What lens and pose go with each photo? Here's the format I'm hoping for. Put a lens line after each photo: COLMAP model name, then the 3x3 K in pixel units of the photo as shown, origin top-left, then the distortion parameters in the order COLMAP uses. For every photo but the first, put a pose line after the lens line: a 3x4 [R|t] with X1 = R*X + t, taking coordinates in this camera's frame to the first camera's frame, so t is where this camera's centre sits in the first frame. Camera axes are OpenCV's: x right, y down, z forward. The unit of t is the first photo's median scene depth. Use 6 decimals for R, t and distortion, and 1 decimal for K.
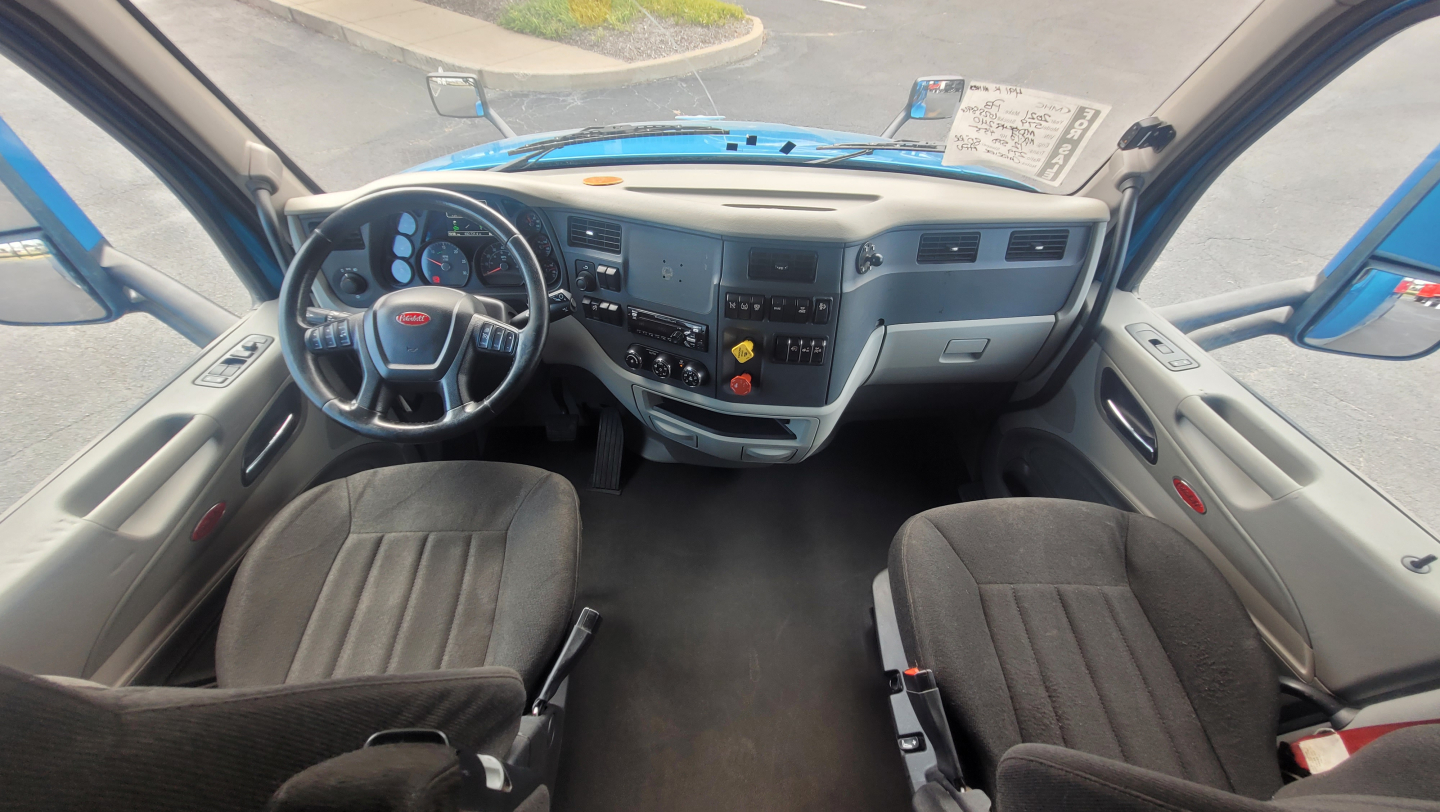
lens RADIAL K [[571.5, 0, 709.8], [0, 571.5, 403.4], [0, 0, 1]] dist [0.001551, -0.000188]
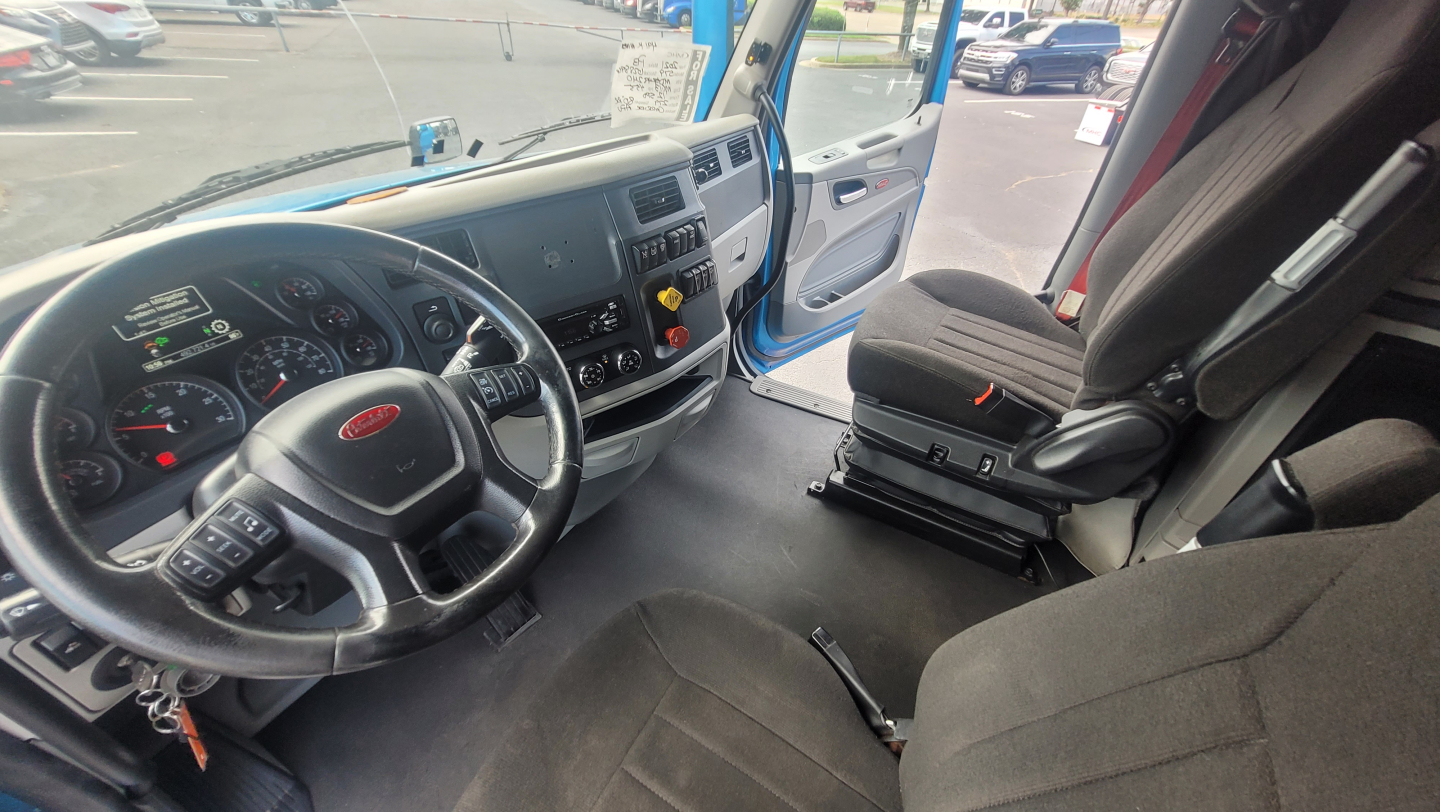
lens RADIAL K [[571.5, 0, 717.0], [0, 571.5, 417.4], [0, 0, 1]] dist [0.001551, -0.000188]
pose [[0.513143, -0.510978, 0.689628, -0.575935], [0.590989, 0.793017, 0.147837, -0.028639], [-0.622428, 0.331700, 0.708913, 0.316781]]
